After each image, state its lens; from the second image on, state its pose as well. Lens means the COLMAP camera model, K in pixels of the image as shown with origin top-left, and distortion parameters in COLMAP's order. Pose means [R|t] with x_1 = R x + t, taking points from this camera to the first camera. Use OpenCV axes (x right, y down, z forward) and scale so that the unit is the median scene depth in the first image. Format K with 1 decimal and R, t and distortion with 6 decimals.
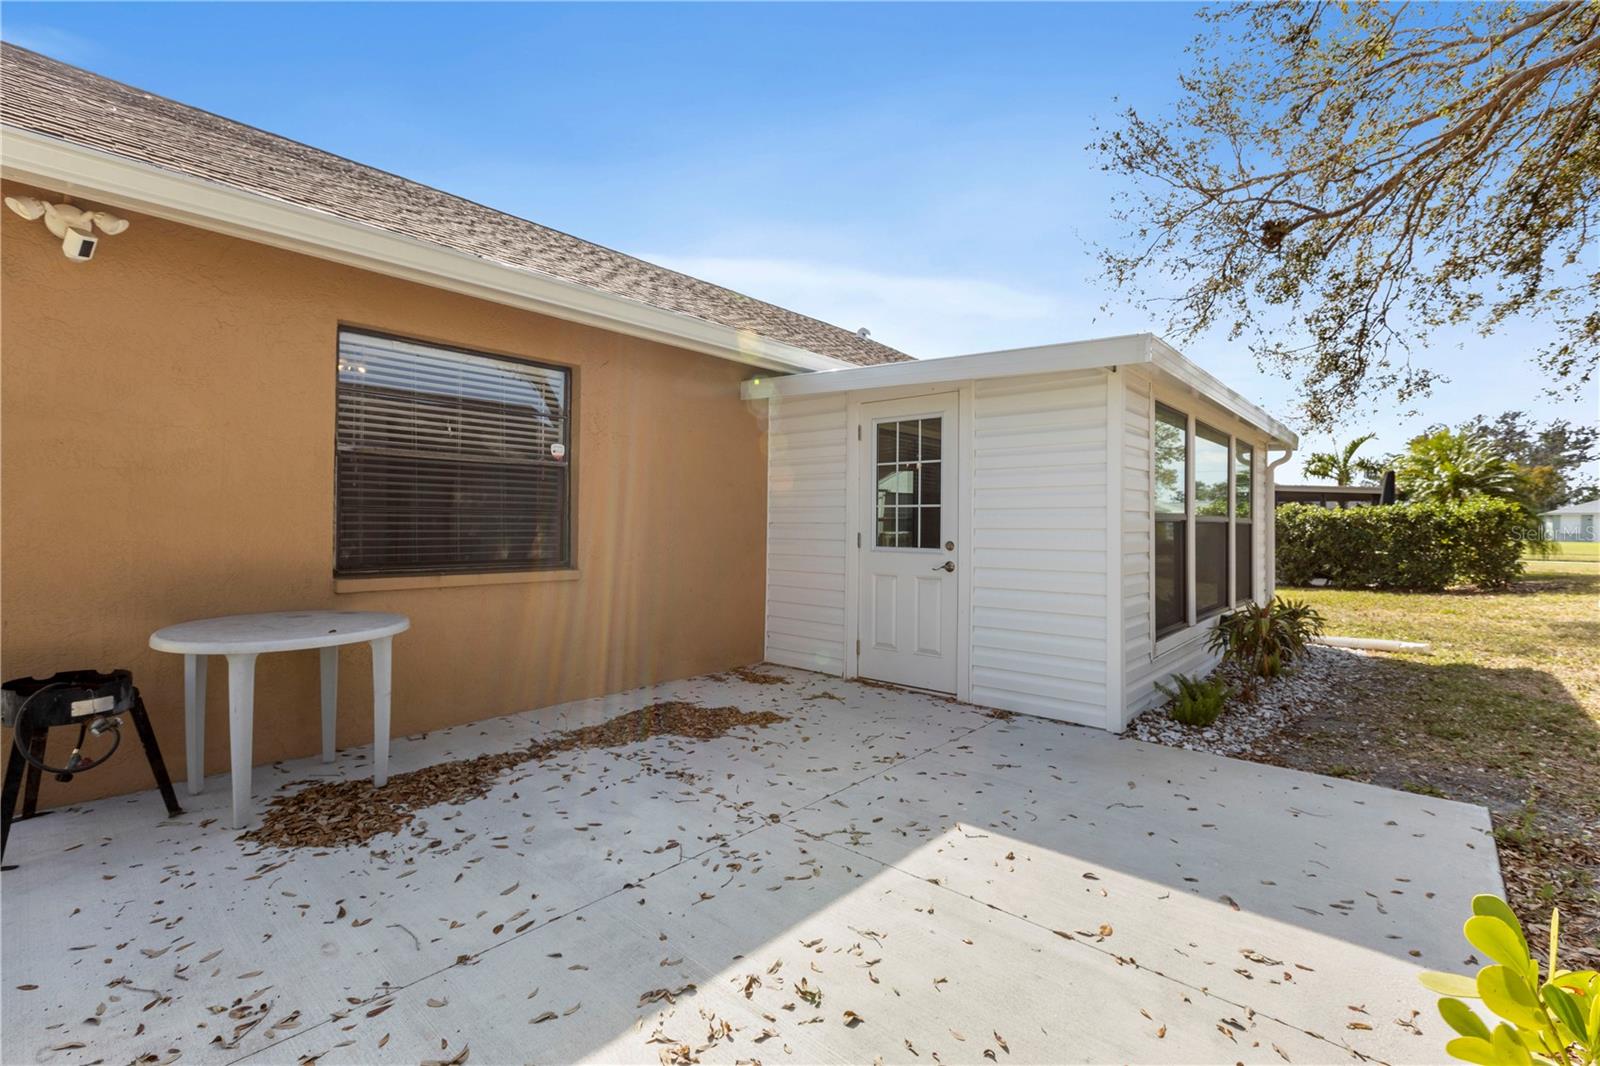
lens RADIAL K [[728.8, 0, 800.0], [0, 728.8, 525.5], [0, 0, 1]] dist [0.001724, 0.000074]
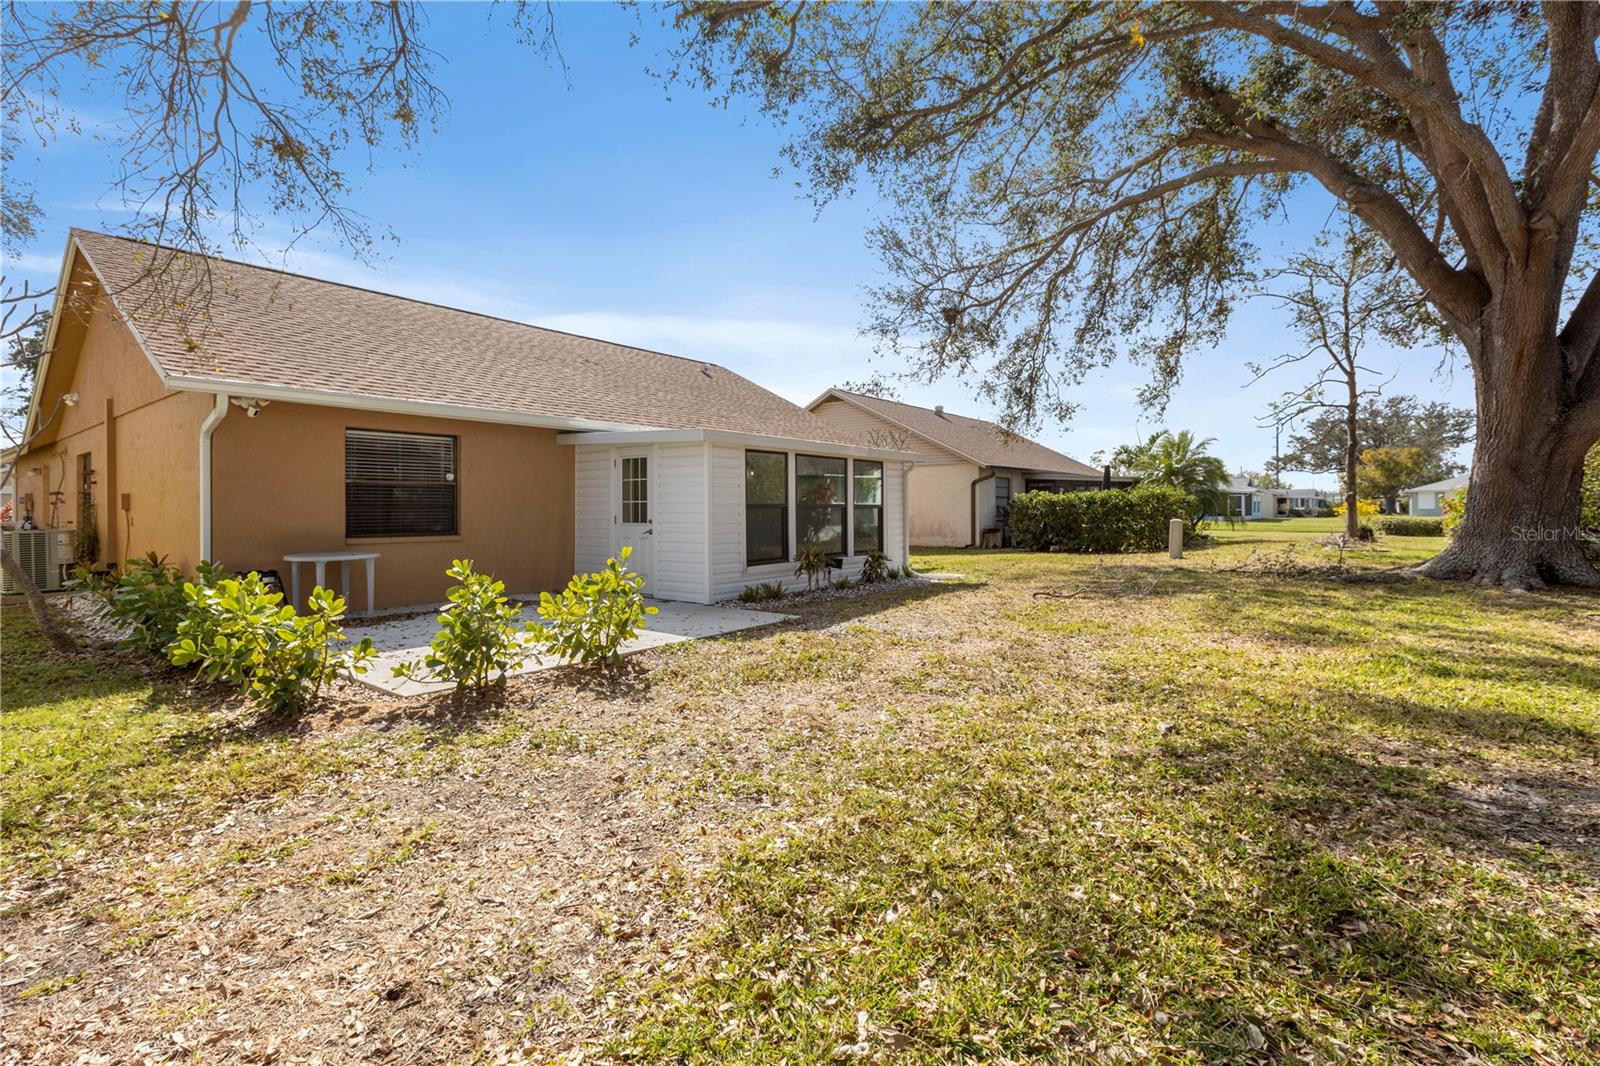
lens RADIAL K [[728.8, 0, 800.0], [0, 728.8, 525.5], [0, 0, 1]] dist [0.001724, 0.000074]
pose [[0.998645, -0.009407, 0.051192, 0.493211], [0.007992, 0.999582, 0.027780, -0.013817], [-0.051432, -0.027333, 0.998302, -1.000387]]
